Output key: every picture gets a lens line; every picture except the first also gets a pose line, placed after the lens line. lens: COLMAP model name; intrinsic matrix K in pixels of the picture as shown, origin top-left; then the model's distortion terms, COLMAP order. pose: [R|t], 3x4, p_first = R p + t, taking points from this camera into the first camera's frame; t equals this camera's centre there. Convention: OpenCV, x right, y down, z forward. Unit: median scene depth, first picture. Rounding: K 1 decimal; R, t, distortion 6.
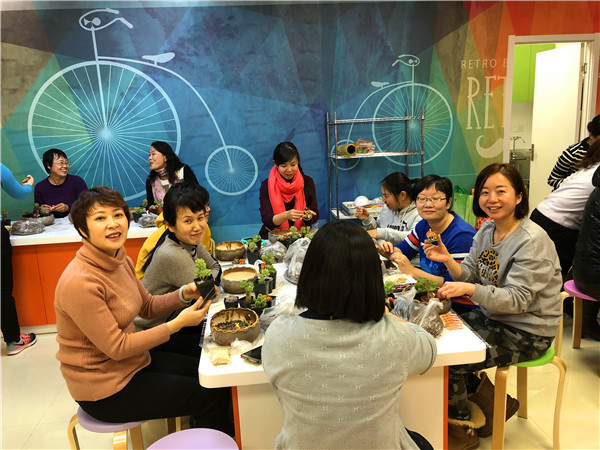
lens RADIAL K [[543.1, 0, 298.3], [0, 543.1, 225.0], [0, 0, 1]] dist [0.049824, -0.016716]
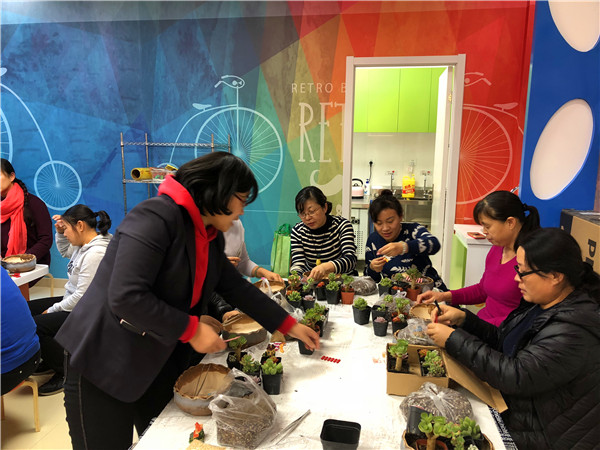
lens RADIAL K [[543.1, 0, 298.3], [0, 543.1, 227.7], [0, 0, 1]] dist [0.049824, -0.016716]
pose [[0.943134, 0.107640, -0.314504, 0.623572], [-0.110497, 0.993838, 0.008787, -0.081054], [0.313511, 0.026465, 0.949216, 0.181538]]
